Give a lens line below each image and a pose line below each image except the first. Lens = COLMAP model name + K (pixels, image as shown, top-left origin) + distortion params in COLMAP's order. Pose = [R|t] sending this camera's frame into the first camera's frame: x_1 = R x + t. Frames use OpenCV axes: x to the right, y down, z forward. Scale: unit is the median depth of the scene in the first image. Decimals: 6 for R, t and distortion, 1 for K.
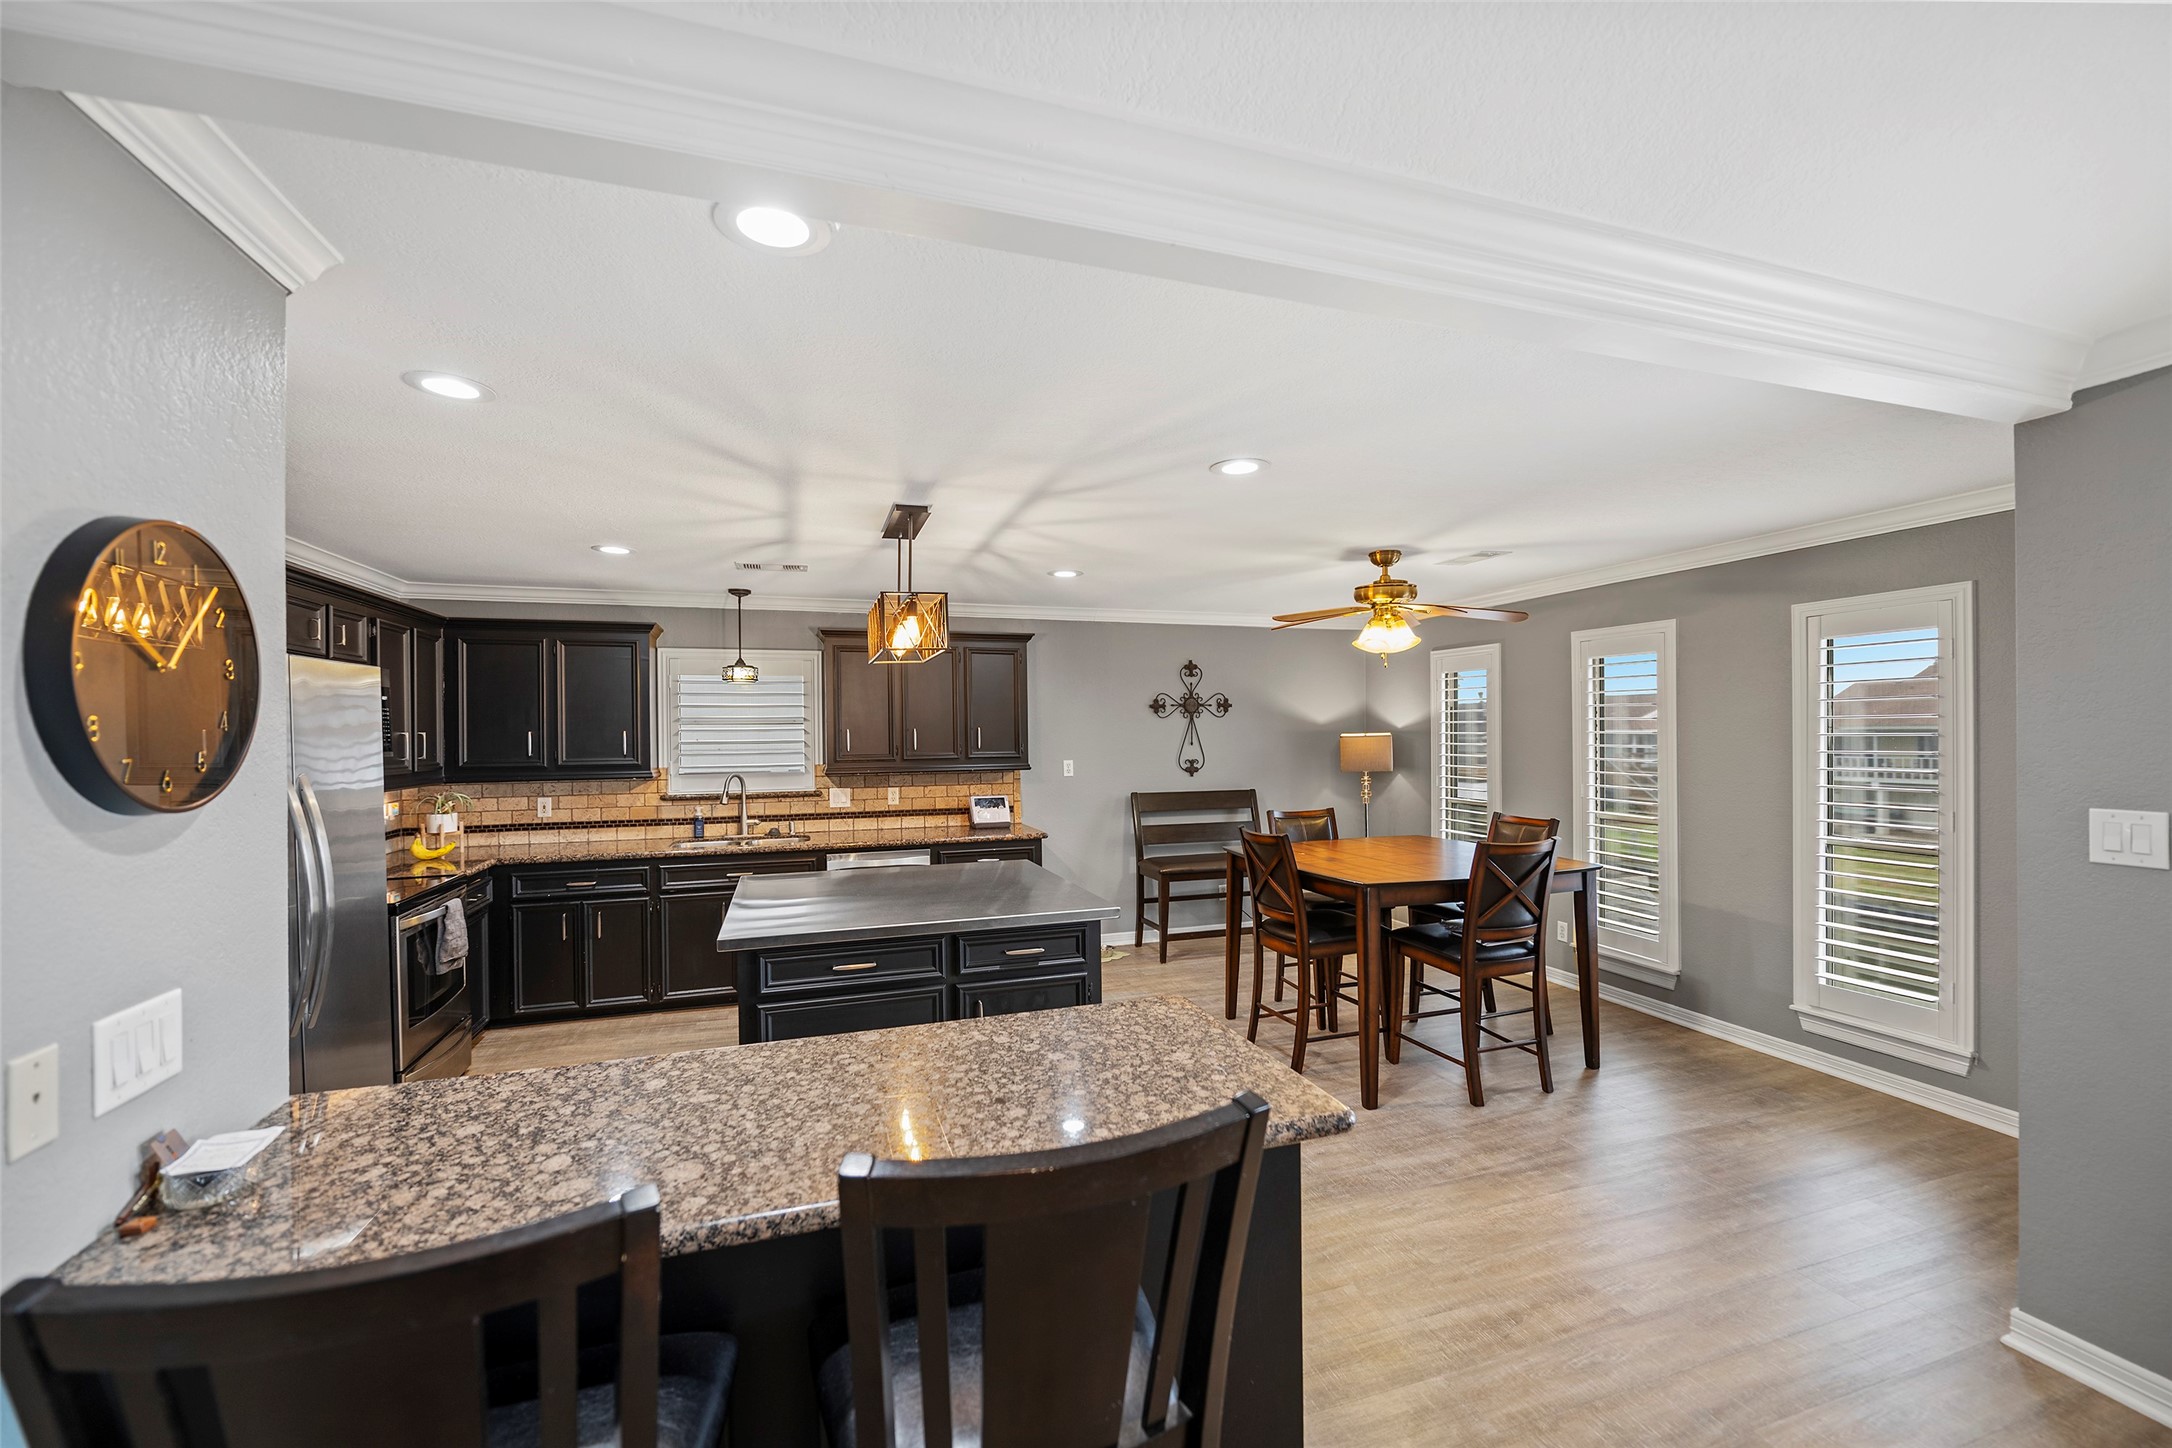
lens RADIAL K [[885.4, 0, 1094.4], [0, 885.4, 731.3], [0, 0, 1]] dist [-0.002305, -0.000220]
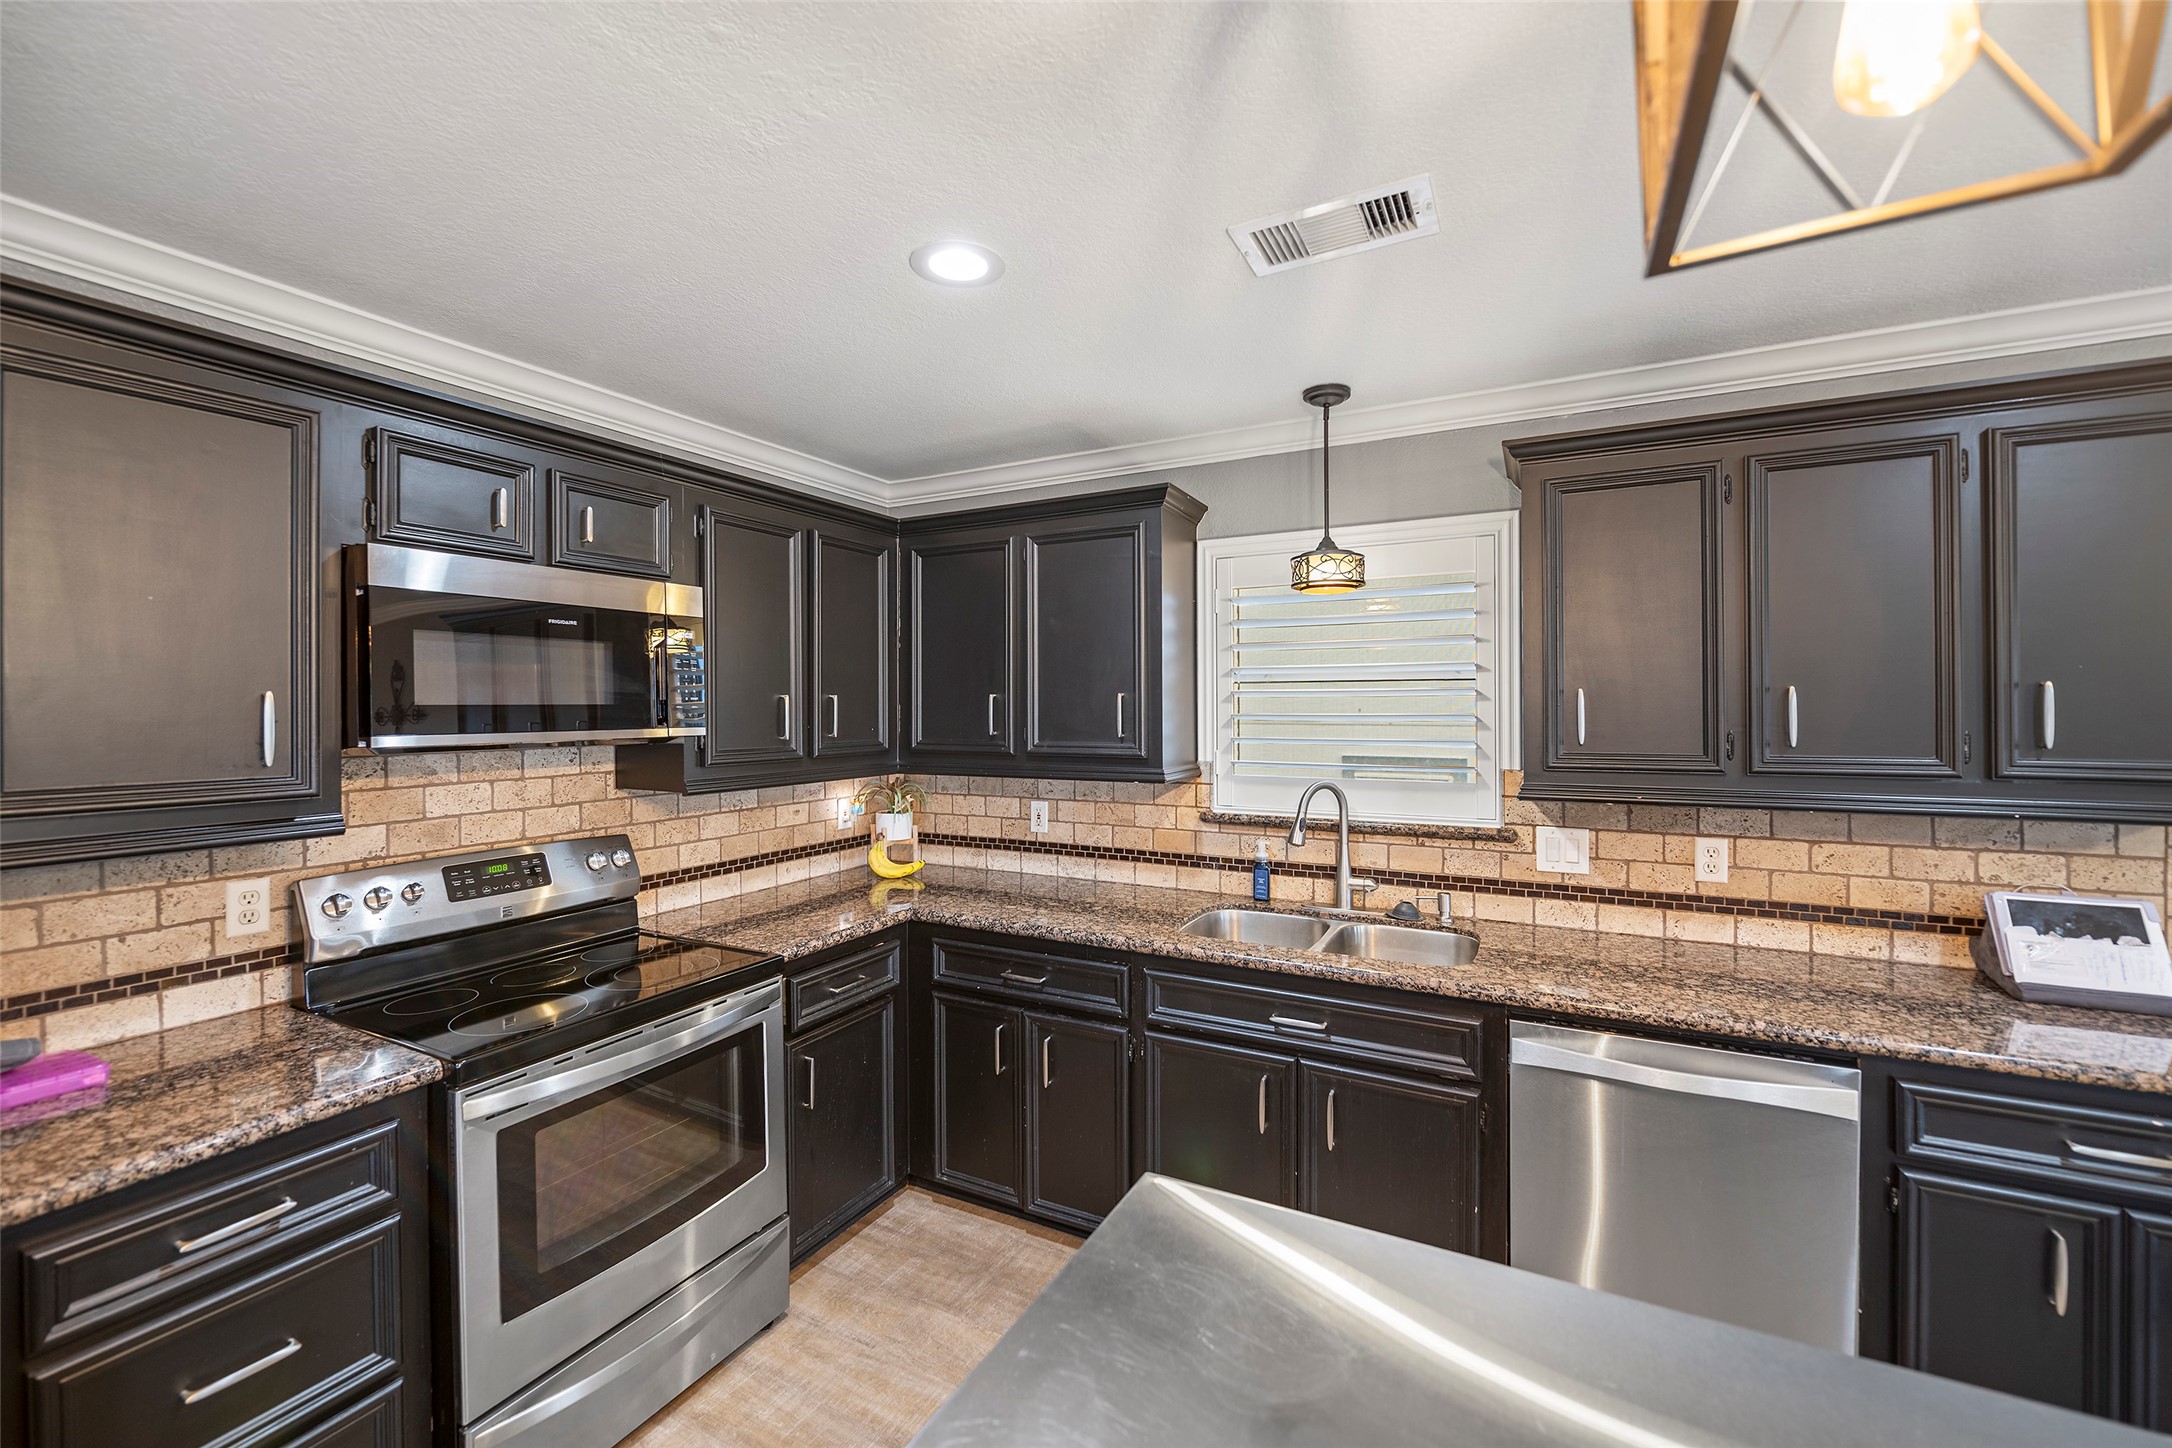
lens RADIAL K [[883.4, 0, 1078.8], [0, 883.4, 707.4], [0, 0, 1]] dist [-0.005138, -0.000497]
pose [[0.683709, 0.009461, -0.729693, -0.149999], [-0.002084, 0.999937, 0.011012, 0.002440], [0.729751, -0.006008, 0.683686, 0.589703]]
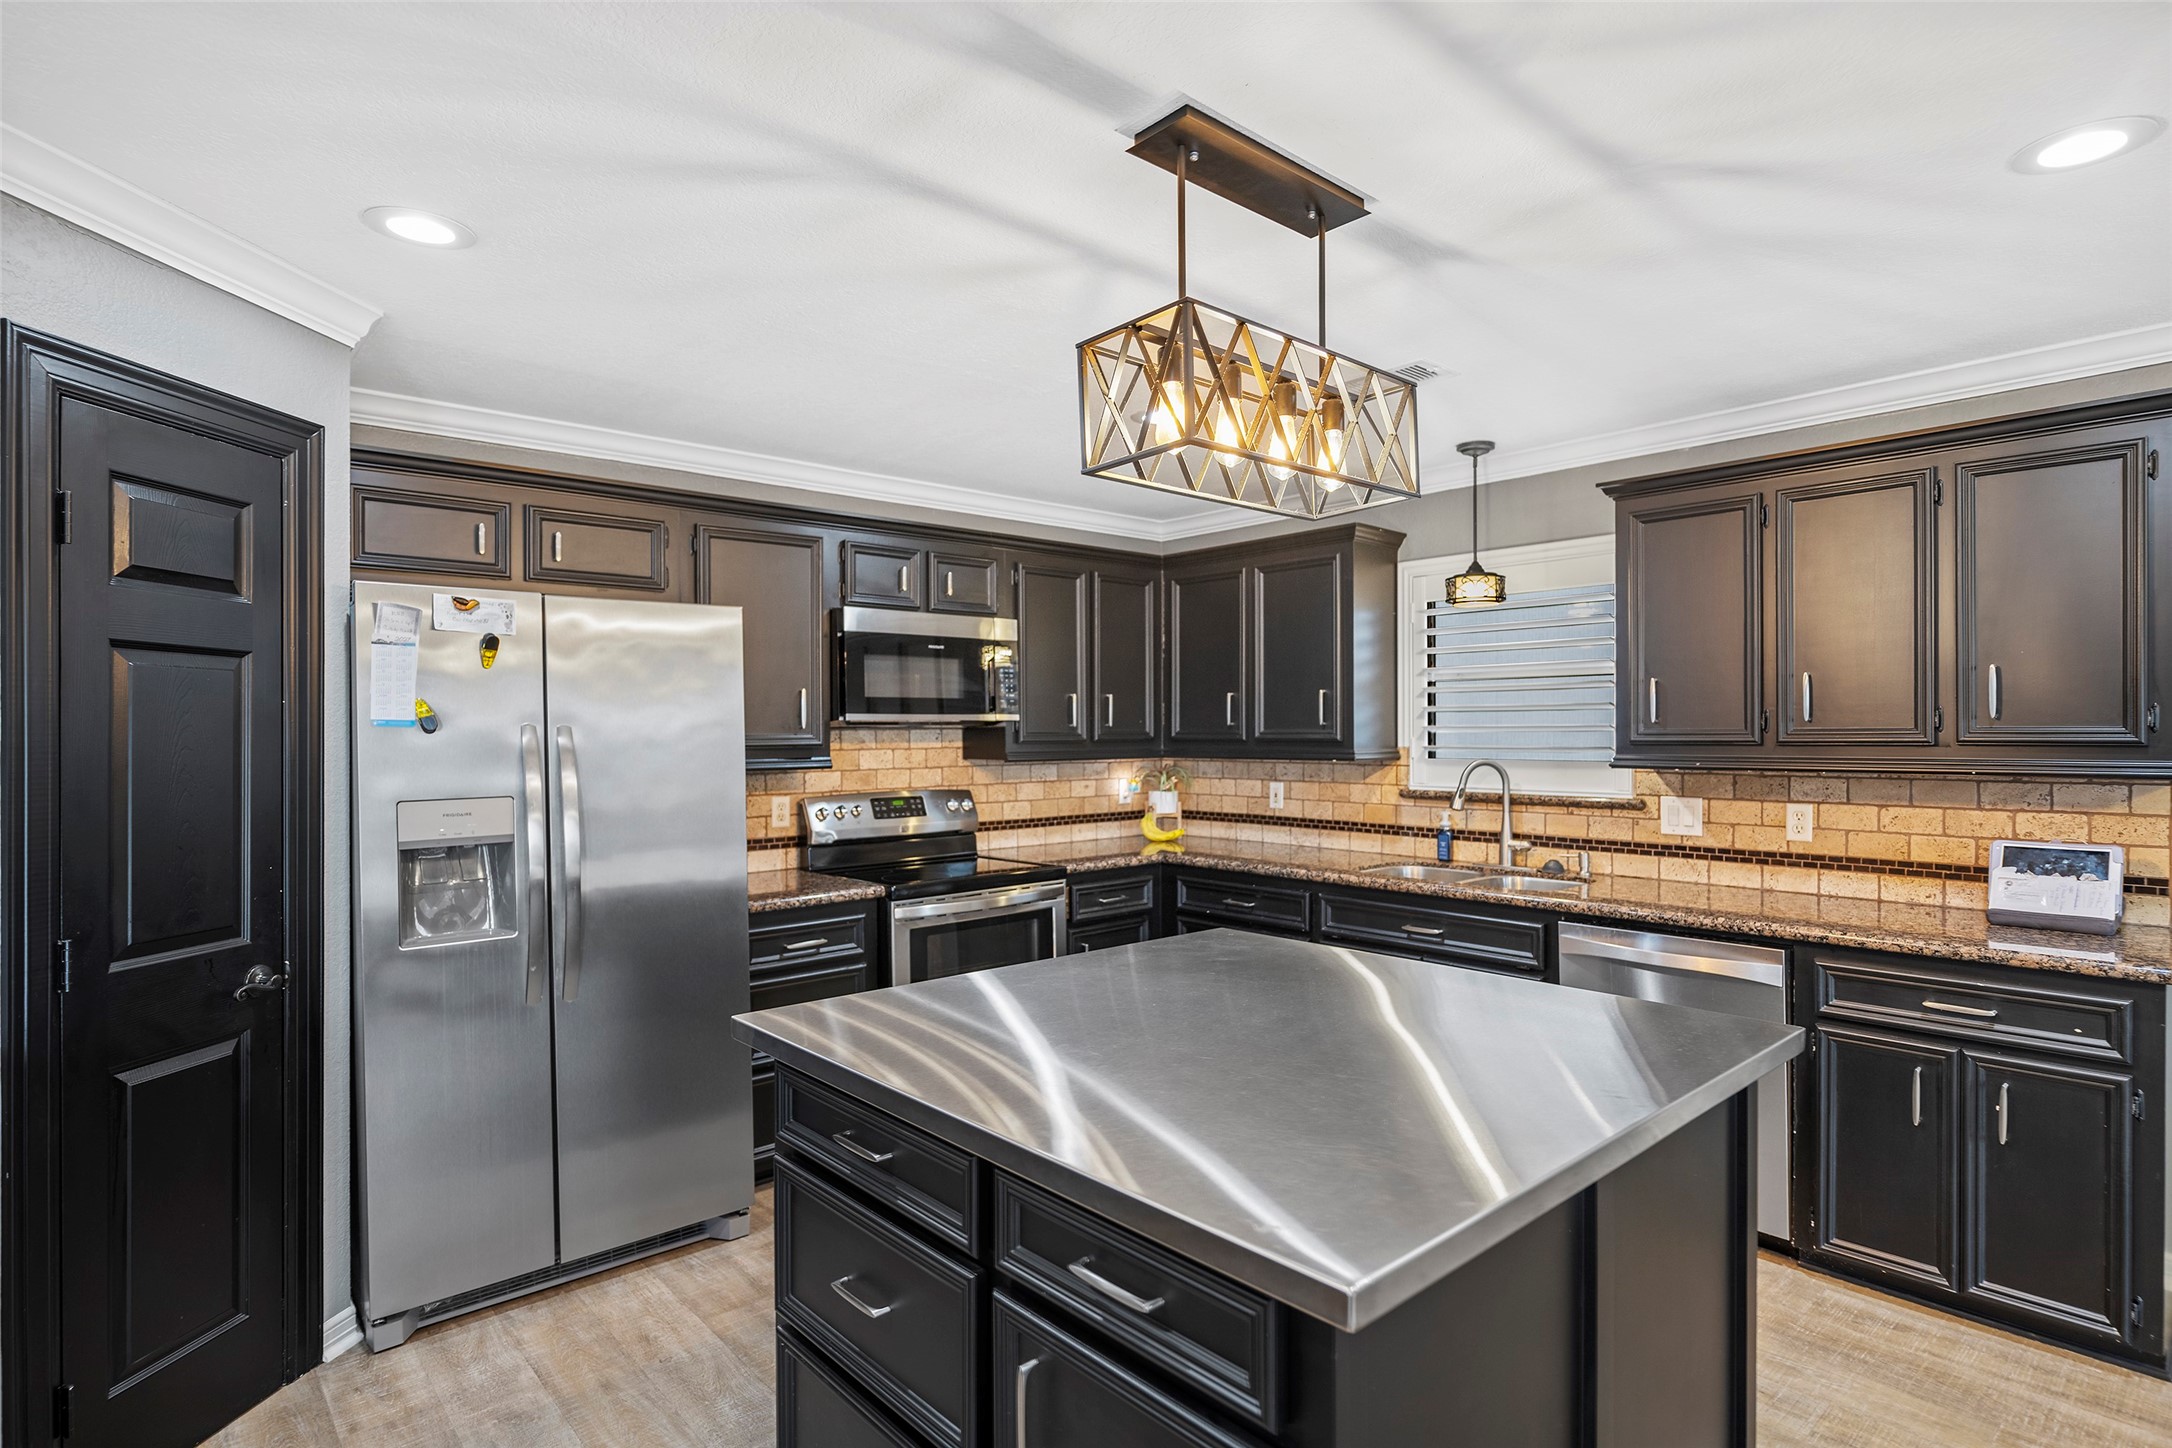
lens RADIAL K [[1109.5, 0, 1094.4], [0, 1109.5, 731.5], [0, 0, 1]] dist [0.000075, -0.000873]
pose [[0.393653, 0.010158, -0.919203, 0.176343], [0.002290, 0.999925, 0.012031, 0.020053], [0.919256, -0.006841, 0.393600, 0.483670]]
